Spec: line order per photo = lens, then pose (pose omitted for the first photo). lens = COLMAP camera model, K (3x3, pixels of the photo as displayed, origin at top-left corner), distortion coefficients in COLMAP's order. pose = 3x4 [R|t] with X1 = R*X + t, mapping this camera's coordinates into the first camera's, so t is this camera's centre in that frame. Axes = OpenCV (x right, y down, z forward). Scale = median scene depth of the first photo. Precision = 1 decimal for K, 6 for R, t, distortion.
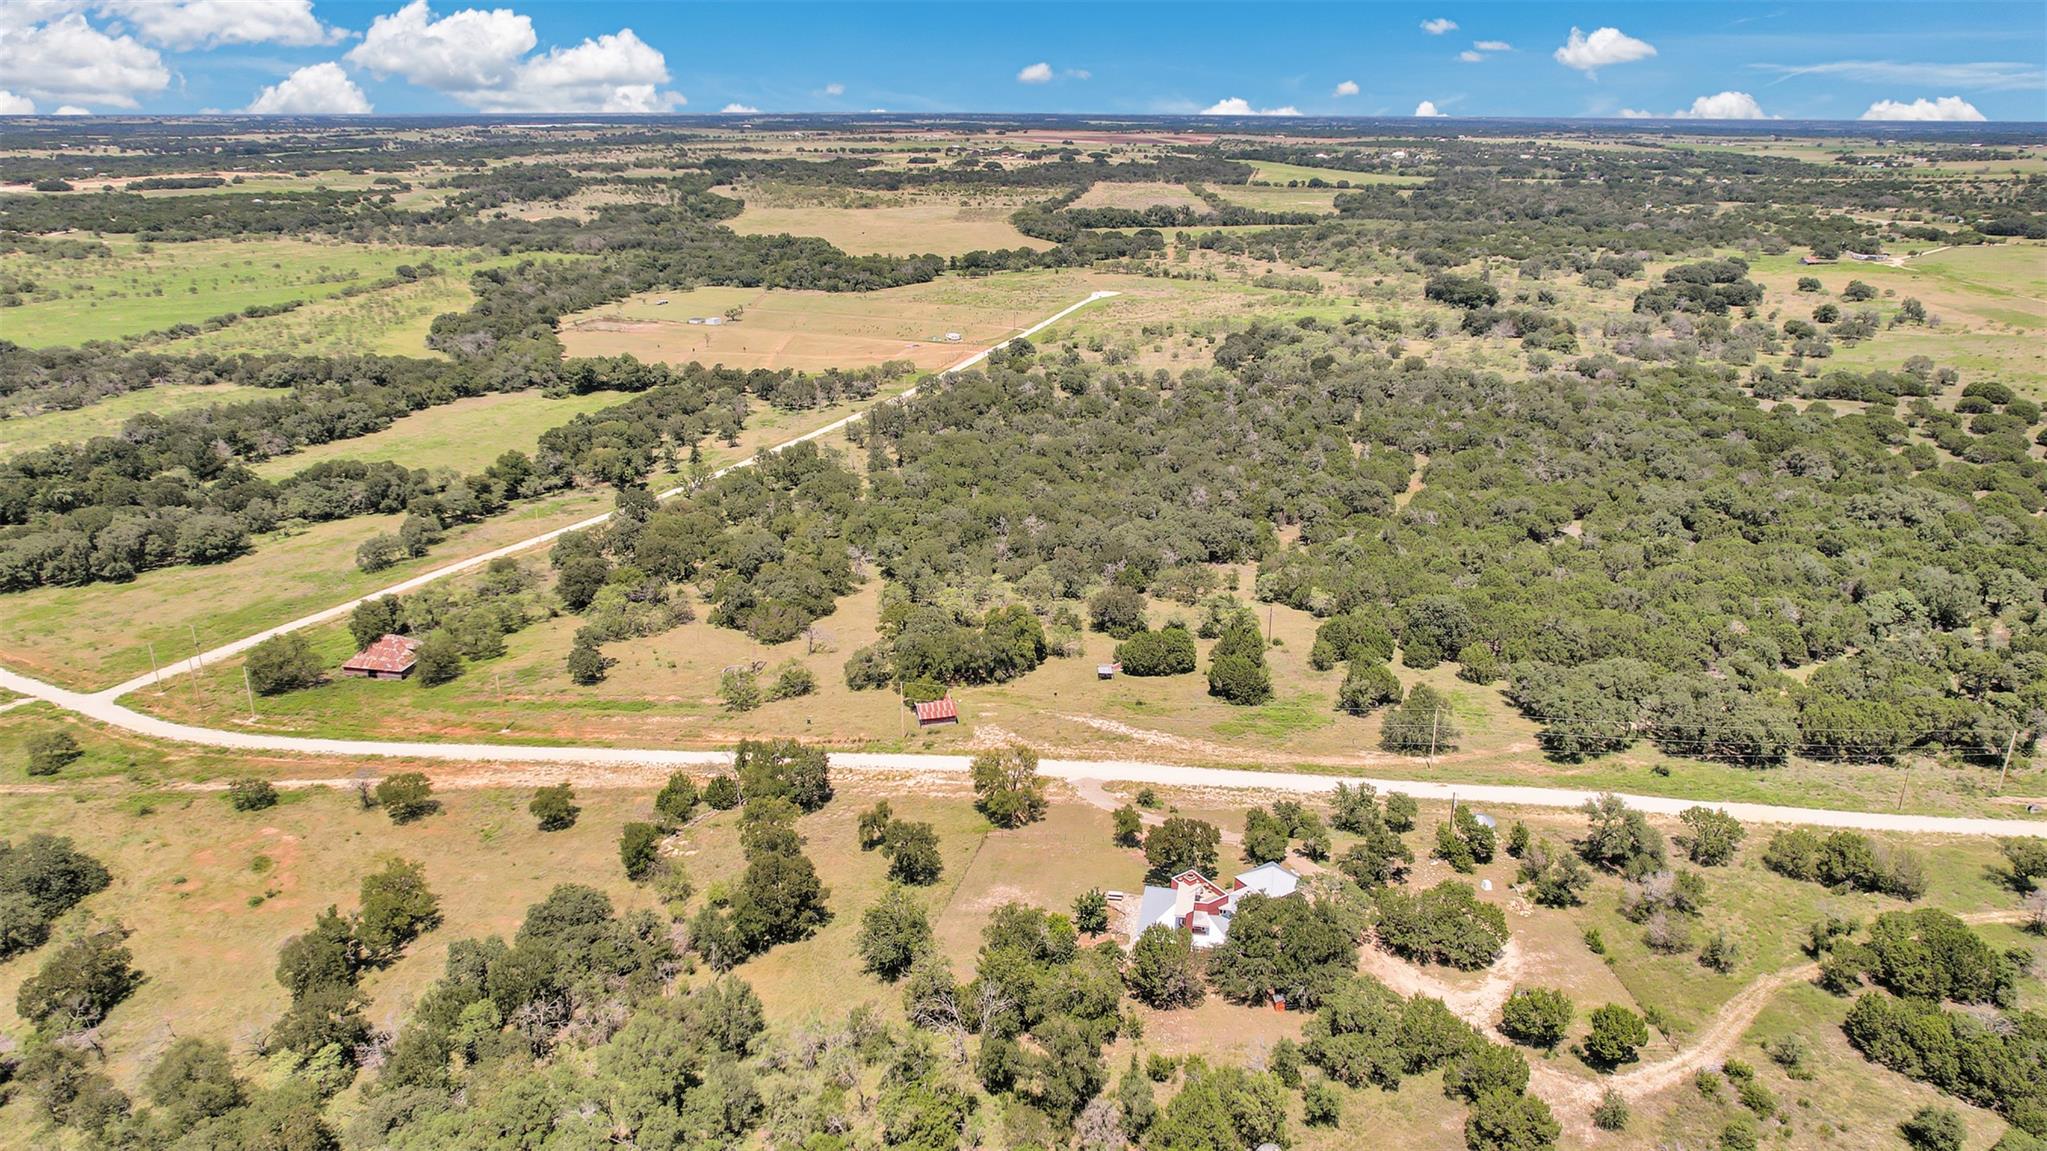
lens RADIAL K [[1318.9, 0, 1023.5], [0, 1318.9, 575.5], [0, 0, 1]] dist [-0.075376, 0.071794]
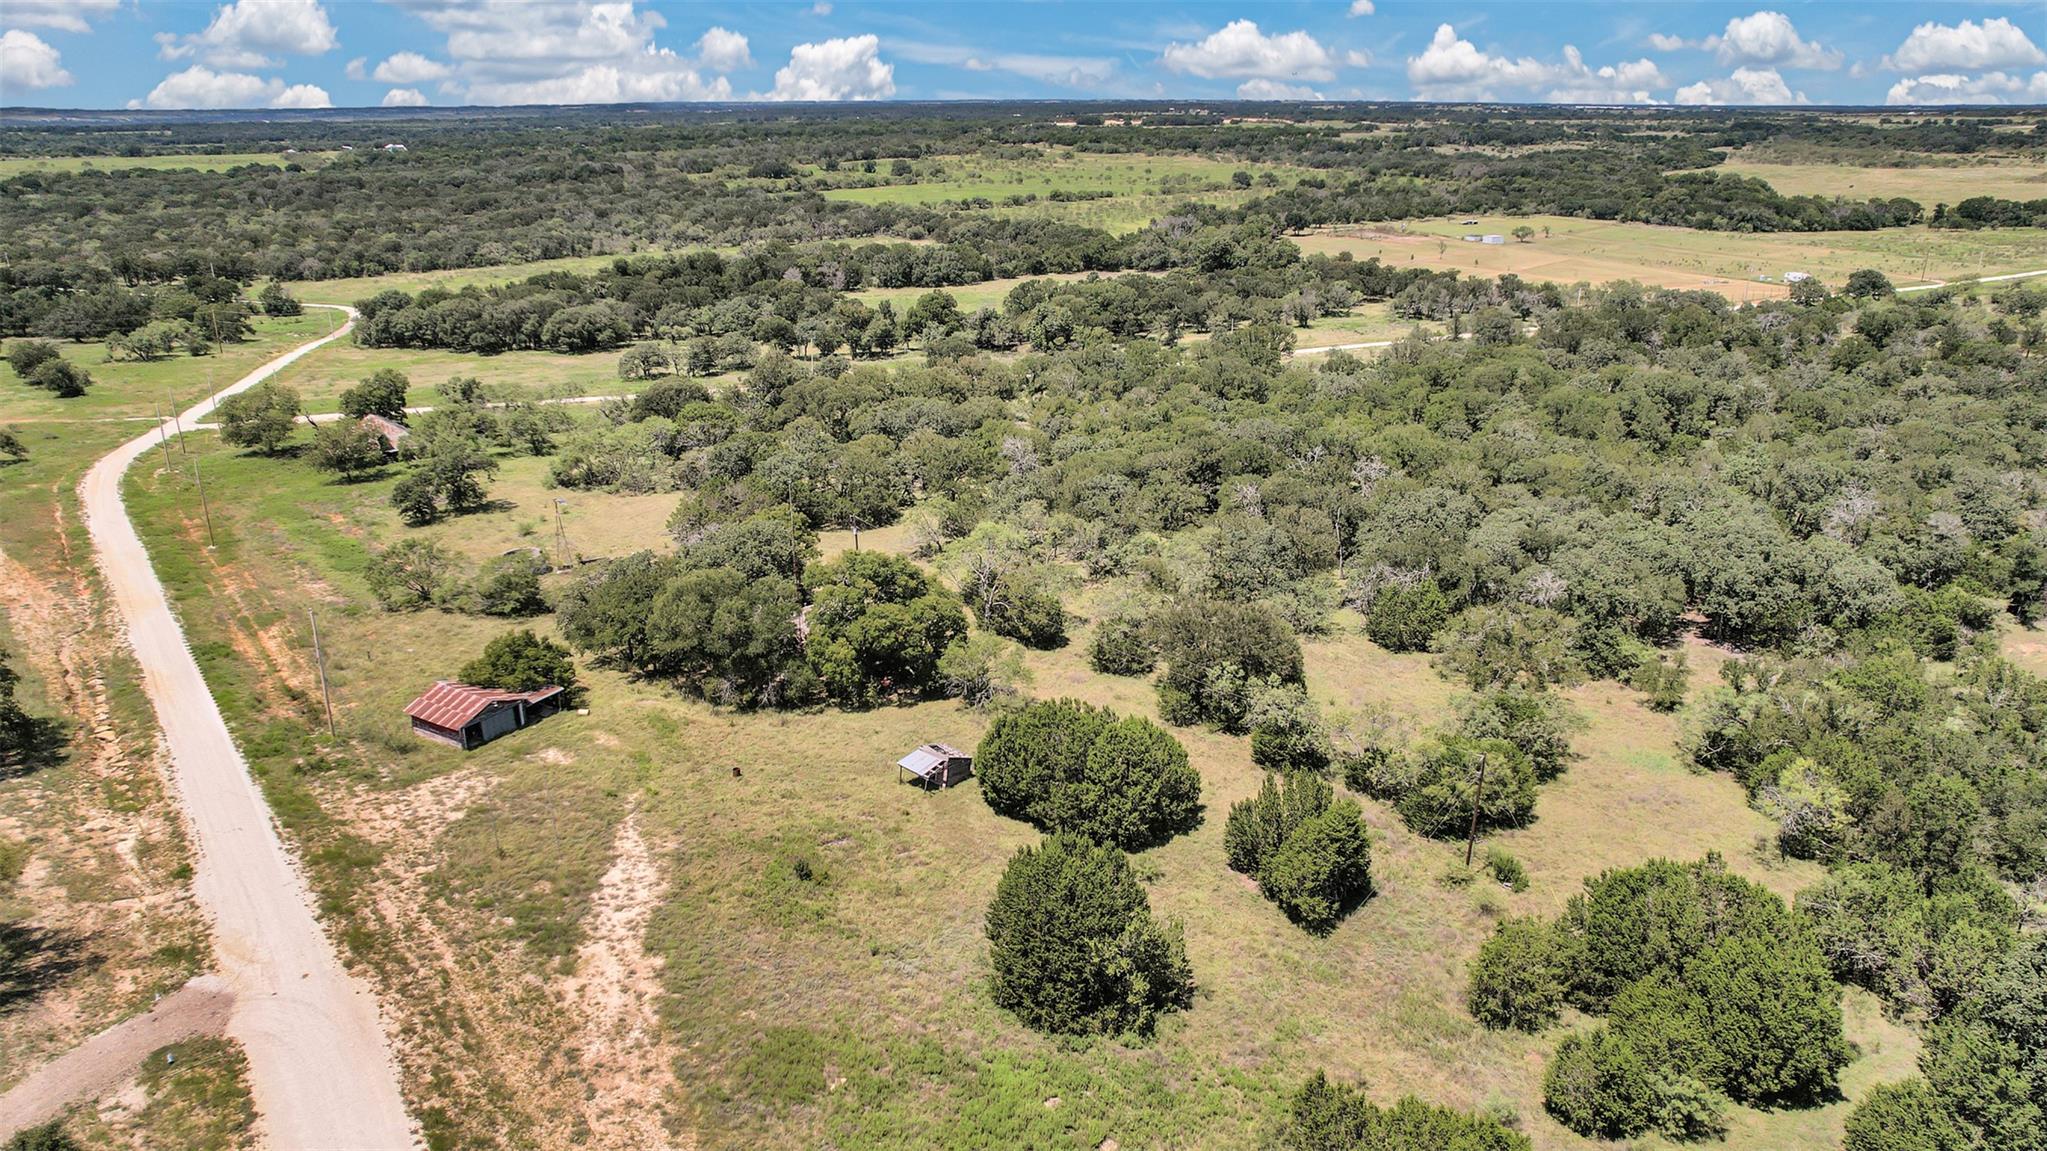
lens RADIAL K [[1315.1, 0, 1023.9], [0, 1315.1, 586.4], [0, 0, 1]] dist [-0.074035, 0.069534]
pose [[0.724246, 0.239021, -0.646789, 0.081220], [-0.231096, 0.967890, 0.098913, -0.005634], [0.649663, 0.077833, 0.756228, 0.191811]]
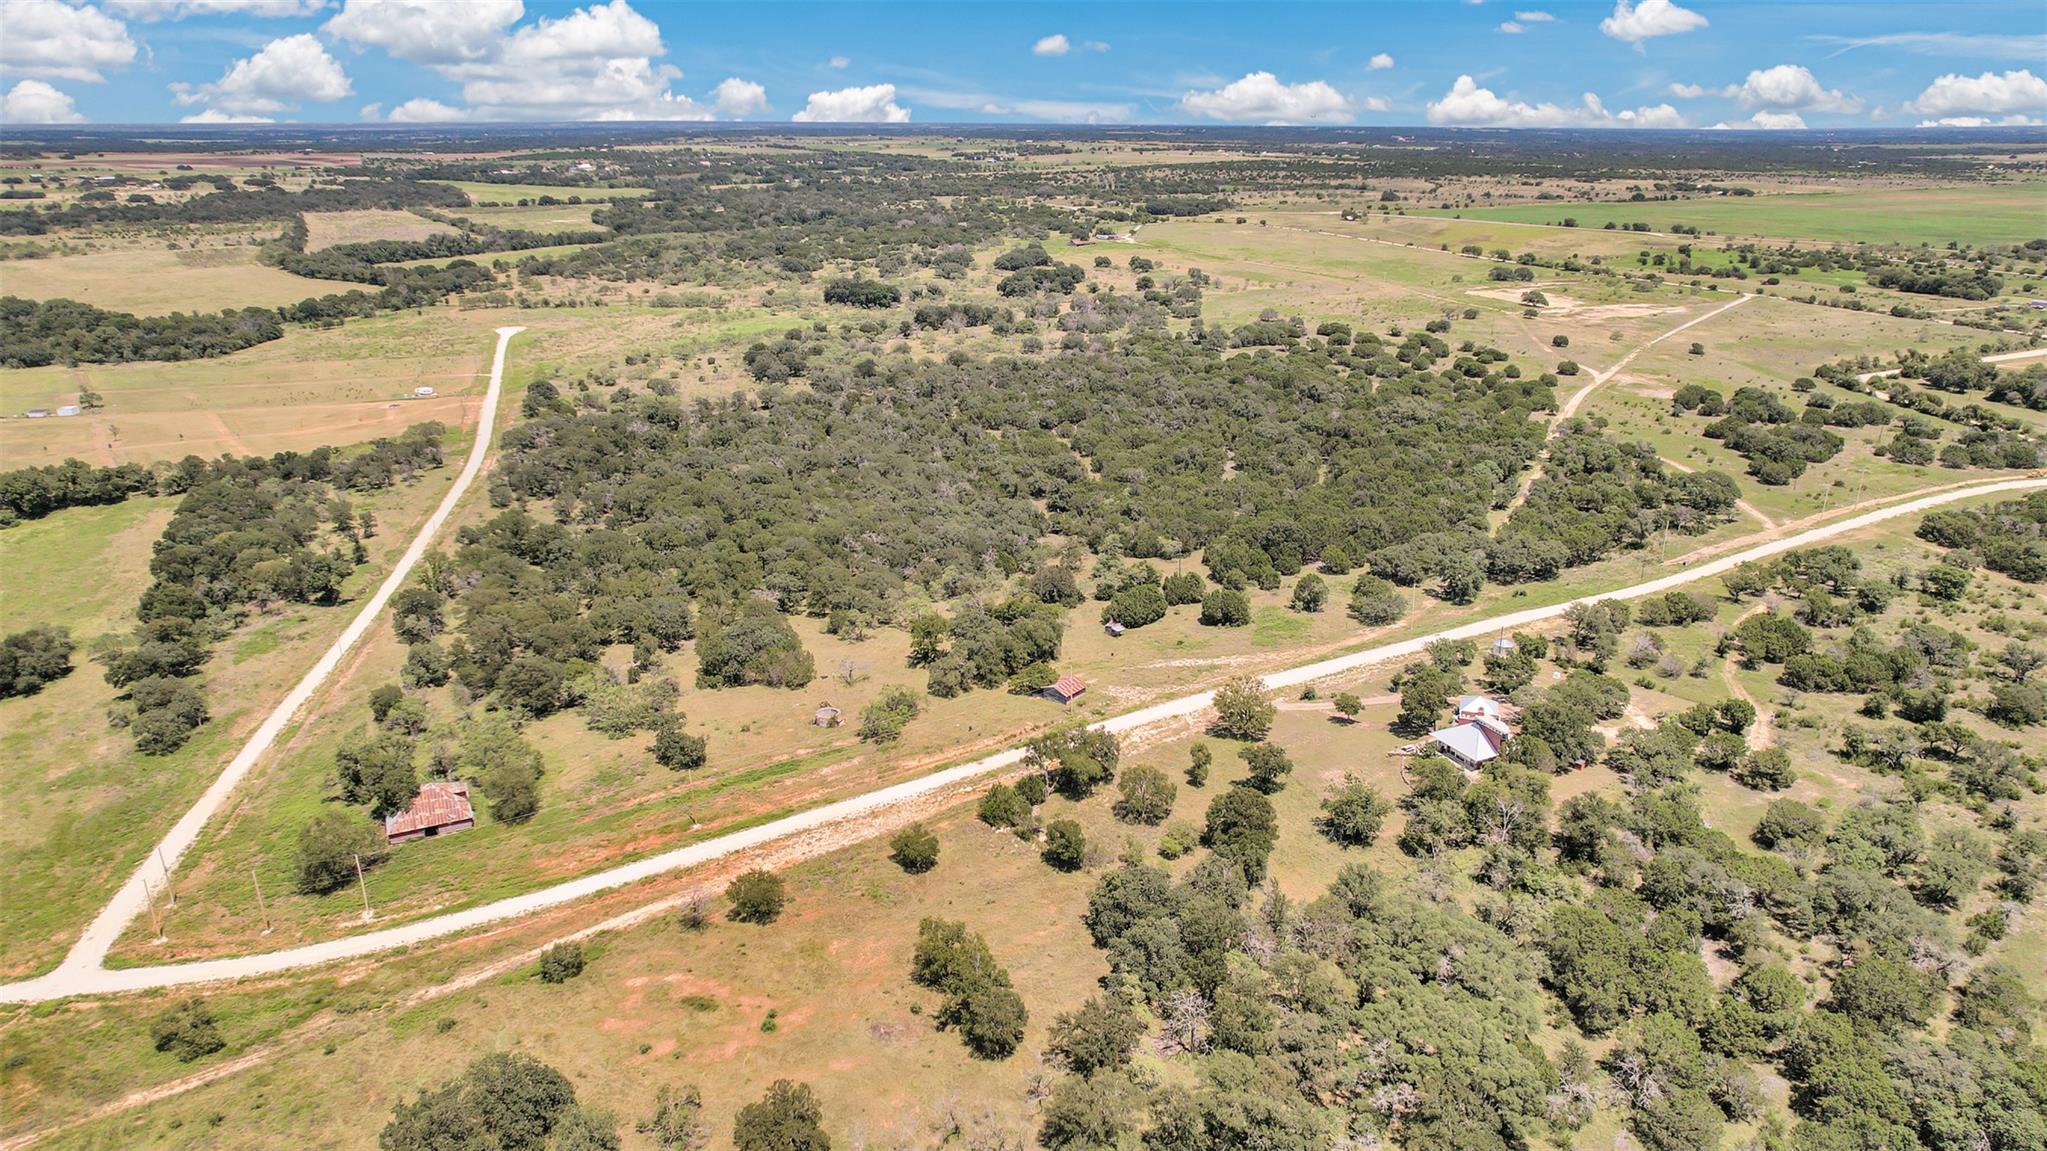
lens RADIAL K [[1315.1, 0, 1023.9], [0, 1315.1, 586.4], [0, 0, 1]] dist [-0.074035, 0.069534]
pose [[0.802598, -0.207479, 0.559275, -0.172214], [0.205379, 0.976354, 0.067473, -0.016252], [-0.560049, 0.060709, 0.826232, 0.017843]]
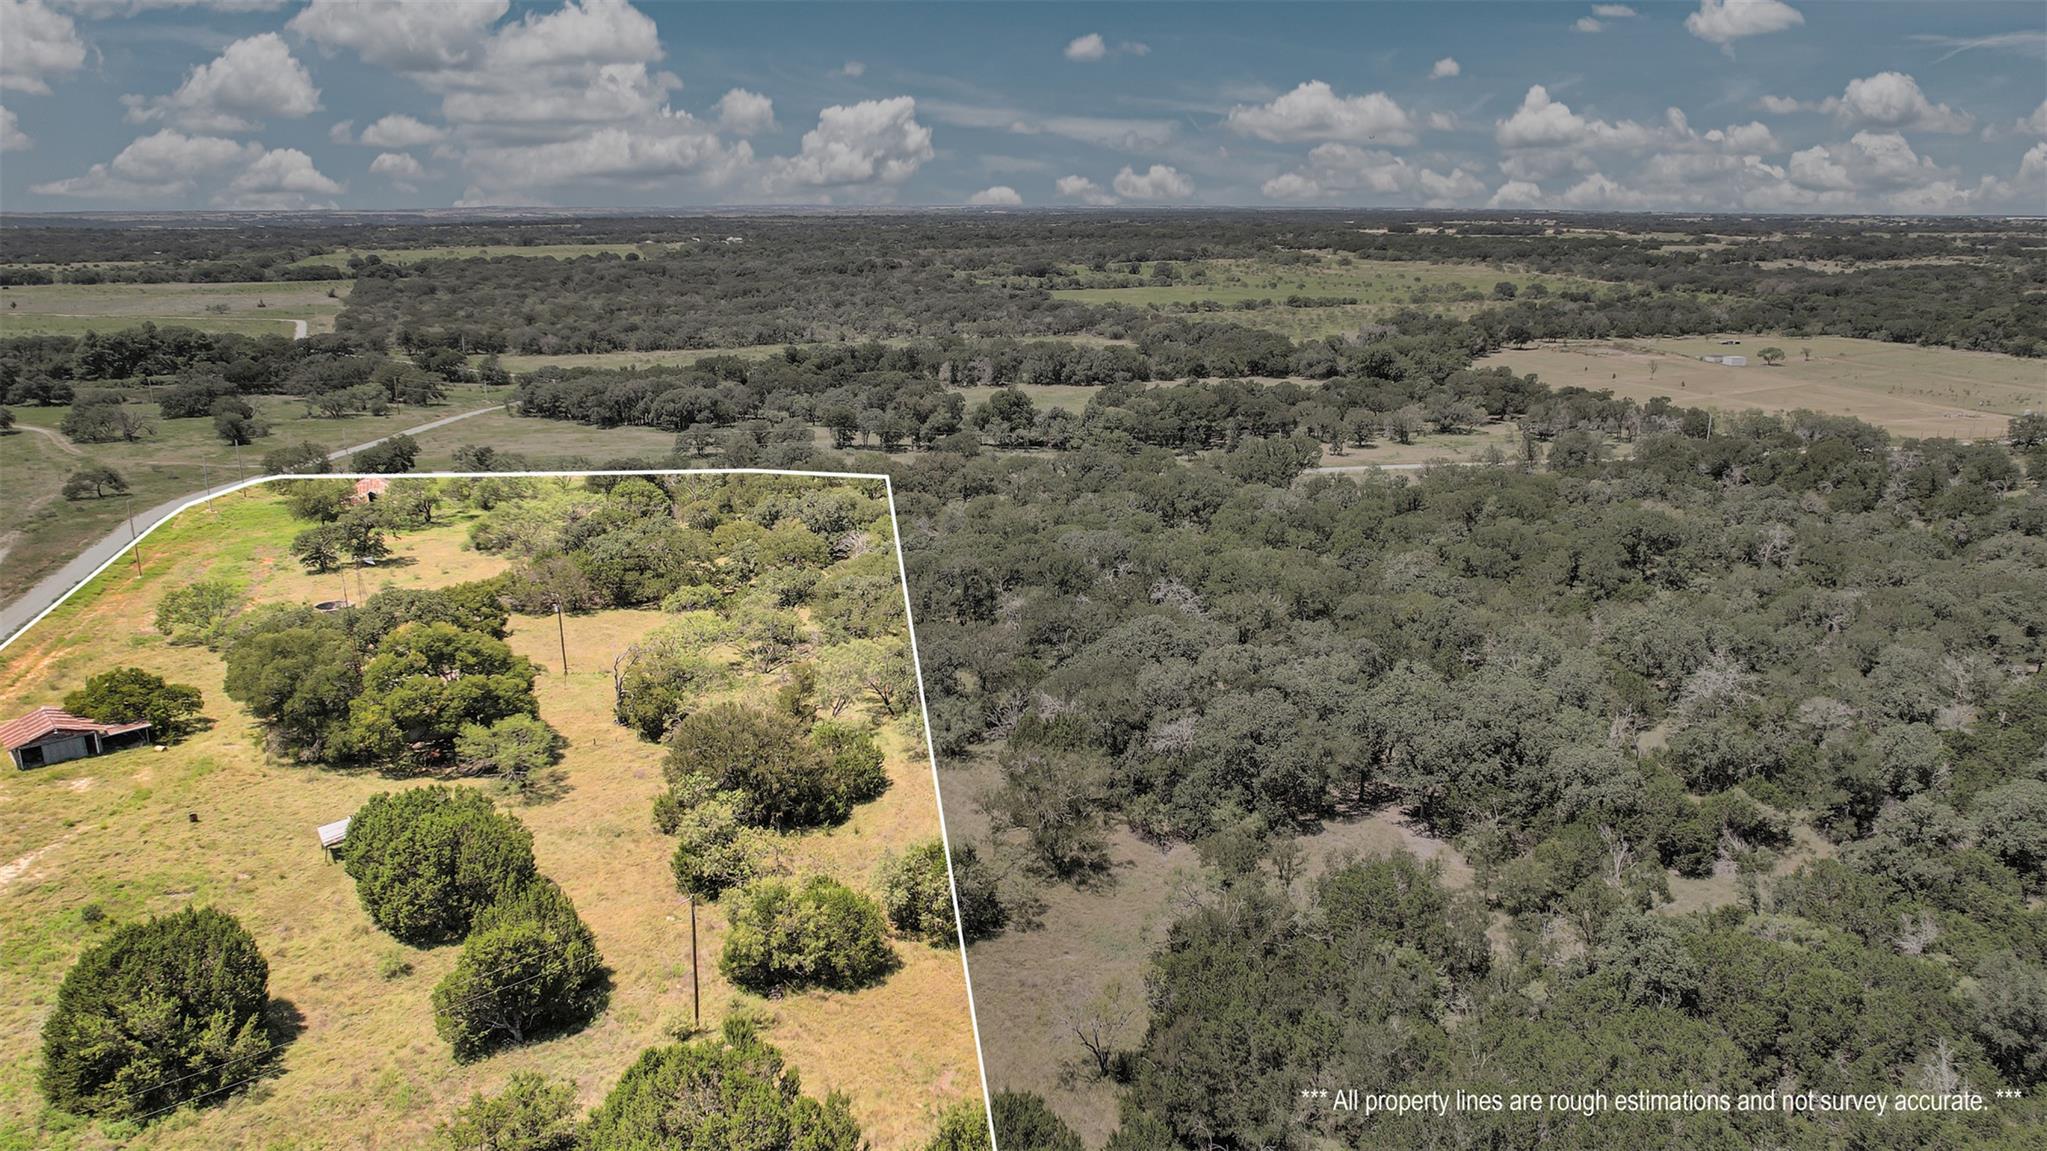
lens RADIAL K [[1318.9, 0, 1023.5], [0, 1318.9, 575.5], [0, 0, 1]] dist [-0.075376, 0.071794]
pose [[0.522463, 0.233882, -0.819958, 0.120030], [-0.292813, 0.952377, 0.085078, -0.024047], [0.800808, 0.195645, 0.566066, 0.244332]]
